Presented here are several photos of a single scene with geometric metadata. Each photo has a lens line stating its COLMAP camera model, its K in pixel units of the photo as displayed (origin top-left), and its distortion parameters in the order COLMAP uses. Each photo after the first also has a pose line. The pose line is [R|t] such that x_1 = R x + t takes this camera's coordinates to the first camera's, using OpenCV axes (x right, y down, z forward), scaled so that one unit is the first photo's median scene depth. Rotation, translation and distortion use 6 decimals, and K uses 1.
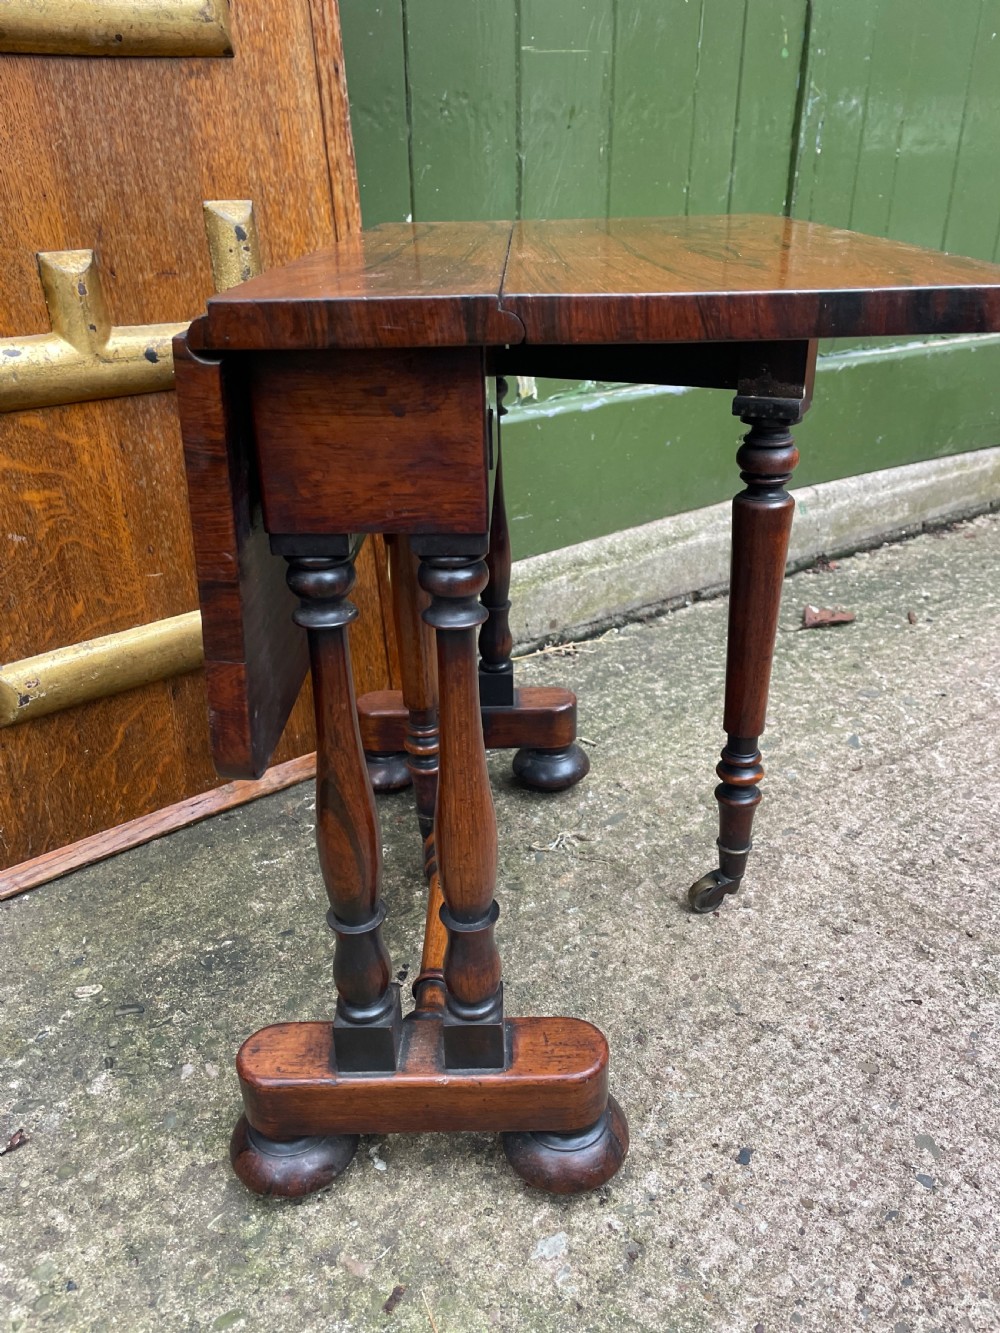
lens RADIAL K [[1017.0, 0, 514.8], [0, 1017.0, 678.9], [0, 0, 1]] dist [0.080042, -0.114133]
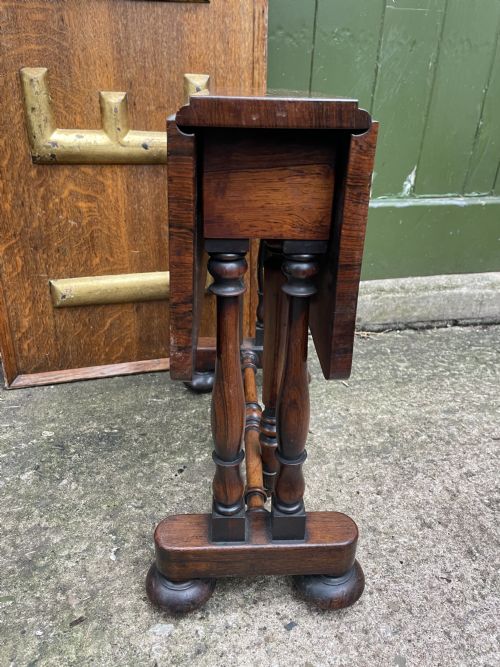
lens RADIAL K [[508.9, 0, 257.5], [0, 508.9, 332.5], [0, 0, 1]] dist [0.080042, -0.114133]
pose [[0.922240, 0.209200, -0.325130, 0.268748], [-0.215170, 0.976412, 0.017924, -0.013683], [0.321210, 0.053428, 0.945500, 0.110102]]
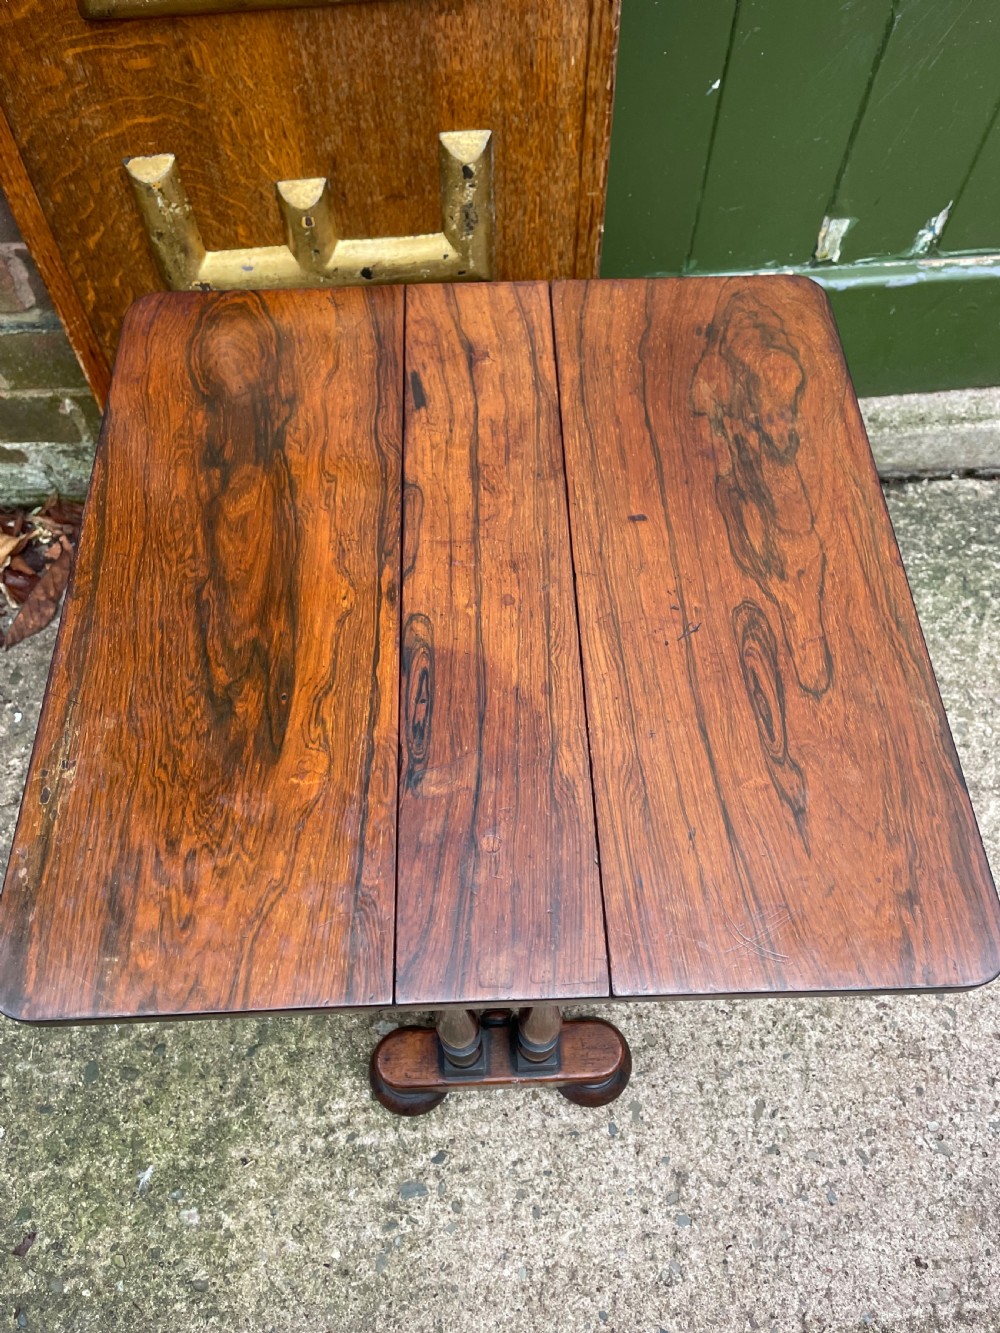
lens RADIAL K [[1017.0, 0, 498.1], [0, 1017.0, 662.9], [0, 0, 1]] dist [0.080042, -0.114133]
pose [[0.844108, 0.469969, -0.258091, 0.242499], [-0.246702, 0.767810, 0.591275, -0.671061], [0.476046, -0.435428, 0.764057, 0.043559]]
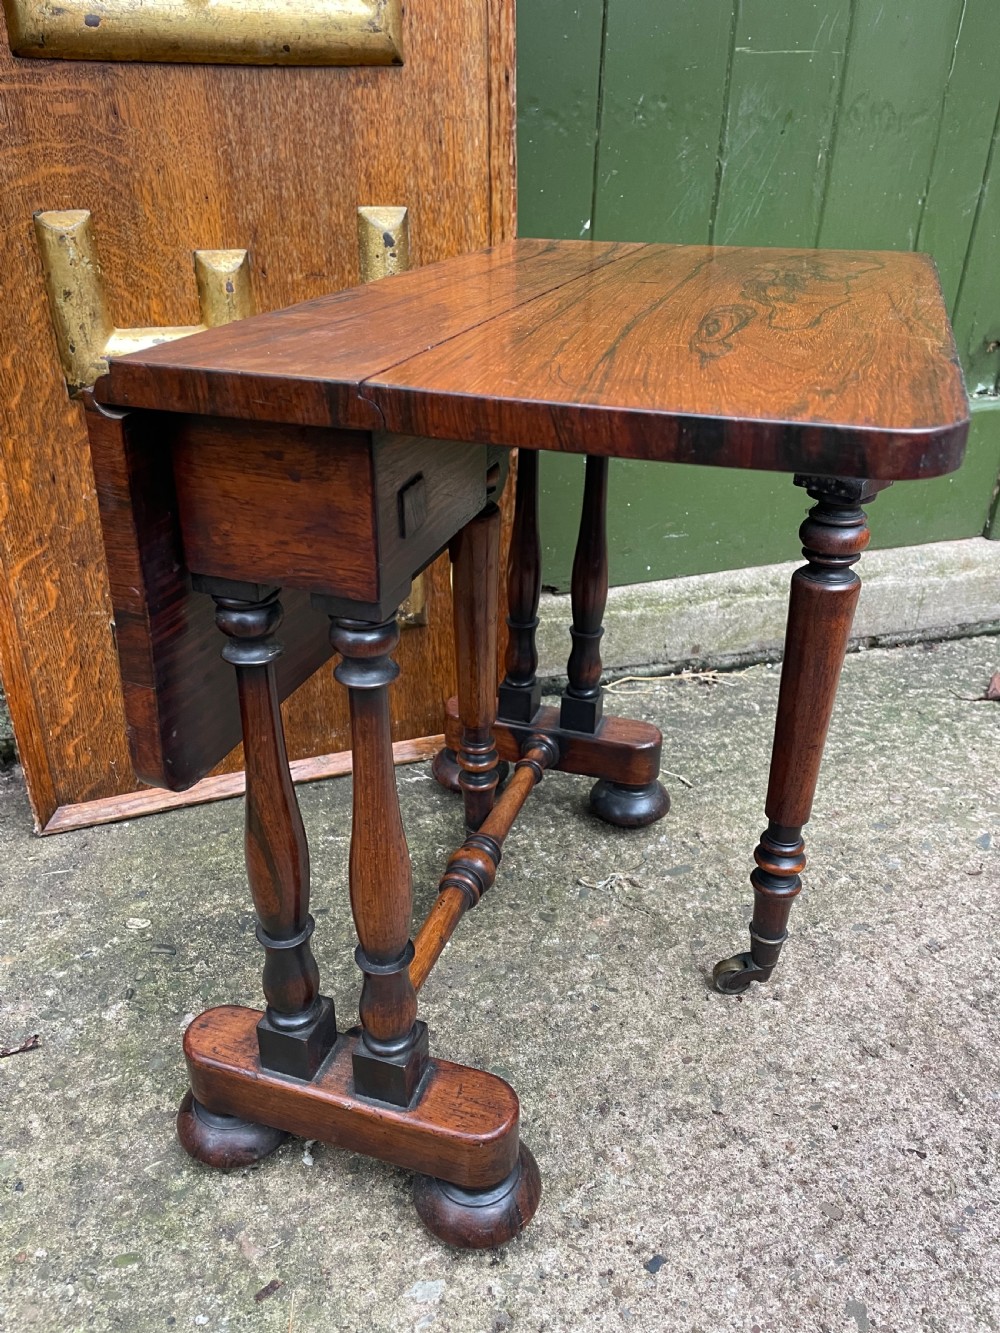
lens RADIAL K [[1017.0, 0, 501.8], [0, 1017.0, 678.9], [0, 0, 1]] dist [0.080042, -0.114133]
pose [[0.949203, 0.172387, -0.263241, 0.189226], [-0.163874, 0.984995, 0.054134, -0.075120], [0.268623, -0.008245, 0.963210, 0.036827]]
